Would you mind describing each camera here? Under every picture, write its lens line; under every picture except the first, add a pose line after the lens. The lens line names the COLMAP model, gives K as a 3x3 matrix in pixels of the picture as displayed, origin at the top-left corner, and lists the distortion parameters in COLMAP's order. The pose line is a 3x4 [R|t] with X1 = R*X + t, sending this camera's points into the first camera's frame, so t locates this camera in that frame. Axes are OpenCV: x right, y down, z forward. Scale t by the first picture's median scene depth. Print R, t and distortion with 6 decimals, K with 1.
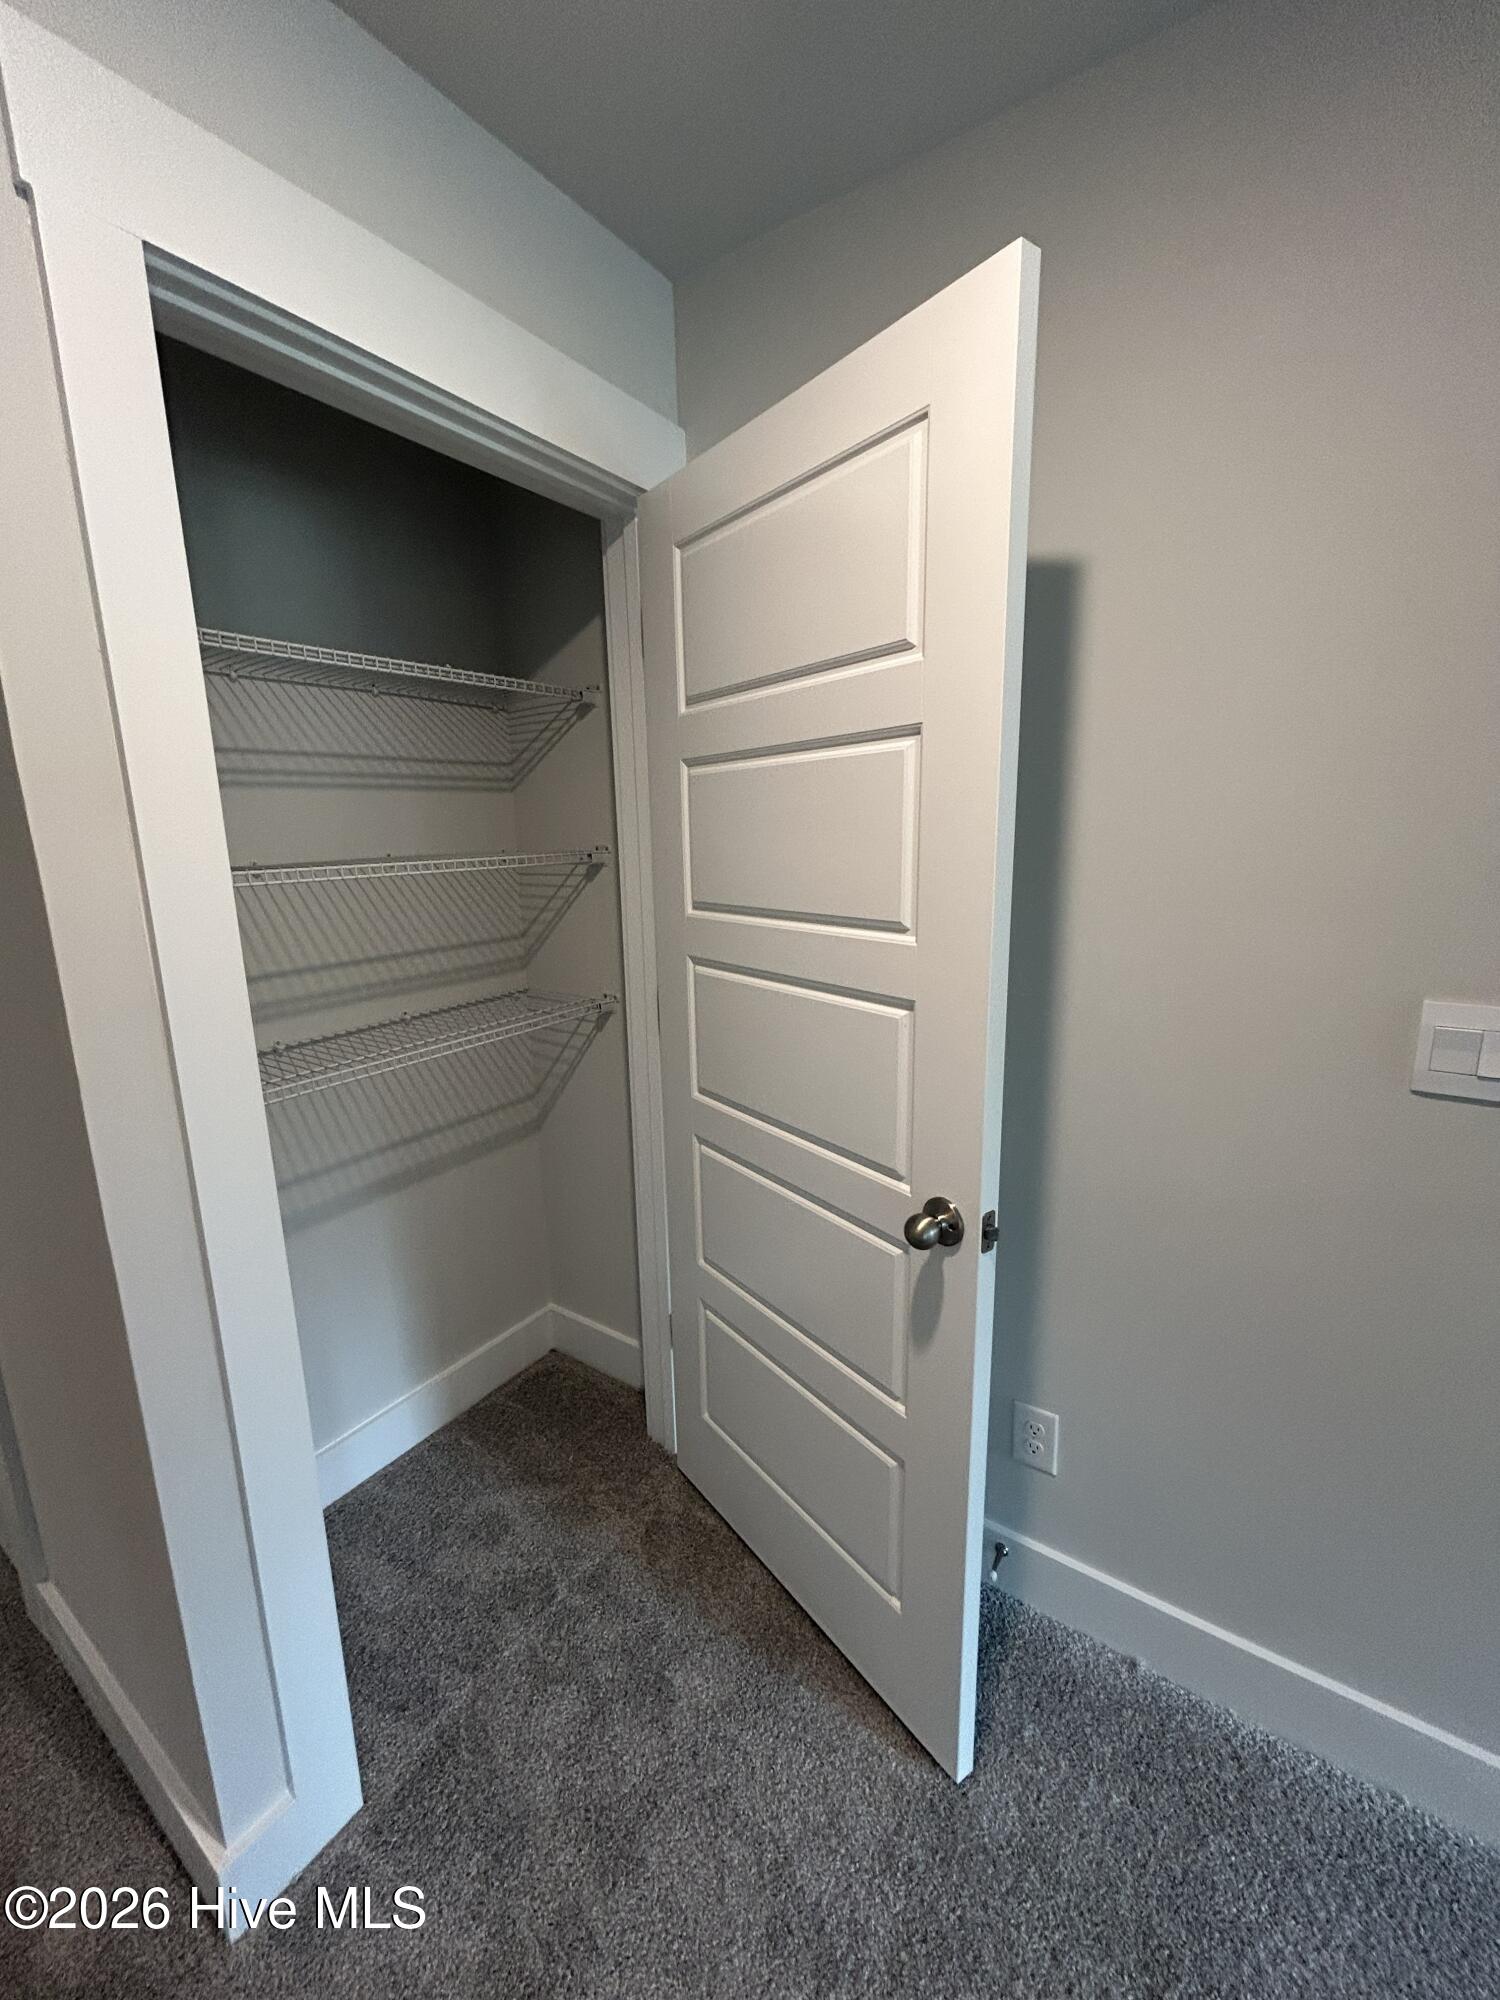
lens RADIAL K [[811.5, 0, 751.9], [0, 811.5, 1006.3], [0, 0, 1]] dist [-0.000680, -0.000350]
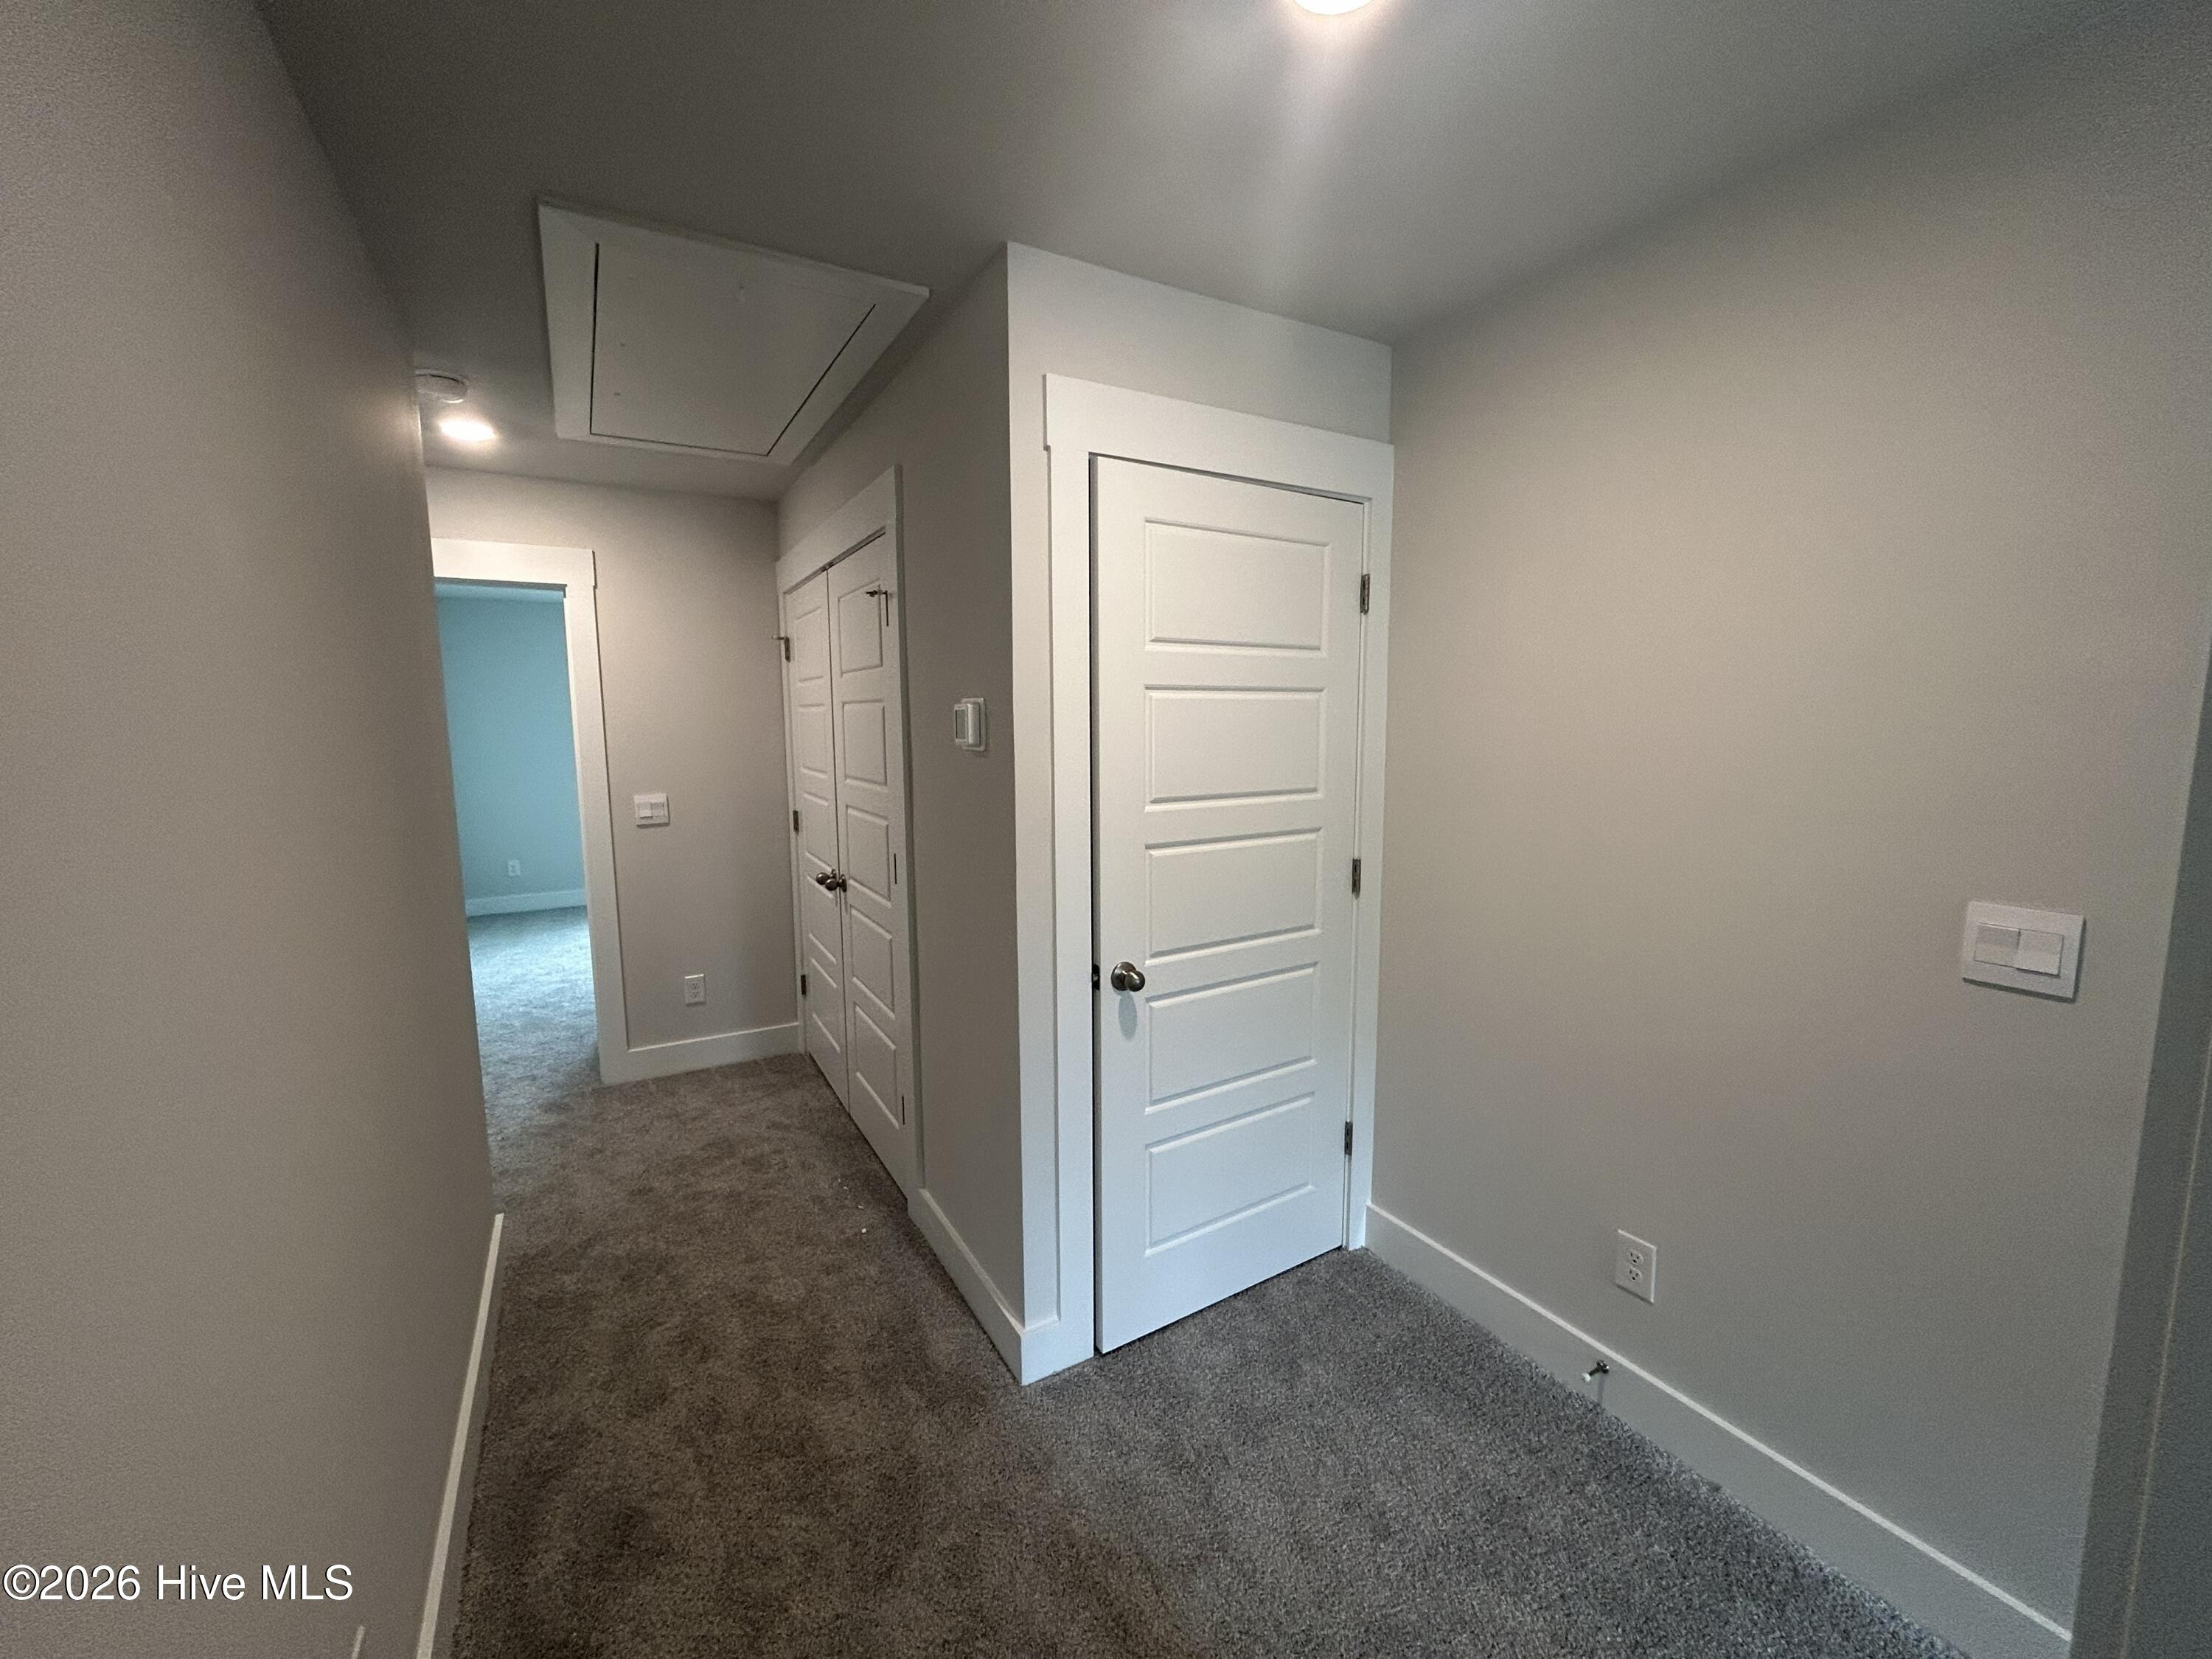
lens RADIAL K [[897.5, 0, 1105.4], [0, 897.5, 837.3], [0, 0, 1]] dist [-0.000680, -0.000350]
pose [[0.905735, 0.067719, -0.418400, 0.203367], [-0.097749, 0.993917, -0.050735, 0.082200], [0.412419, 0.086851, 0.906845, -0.668125]]
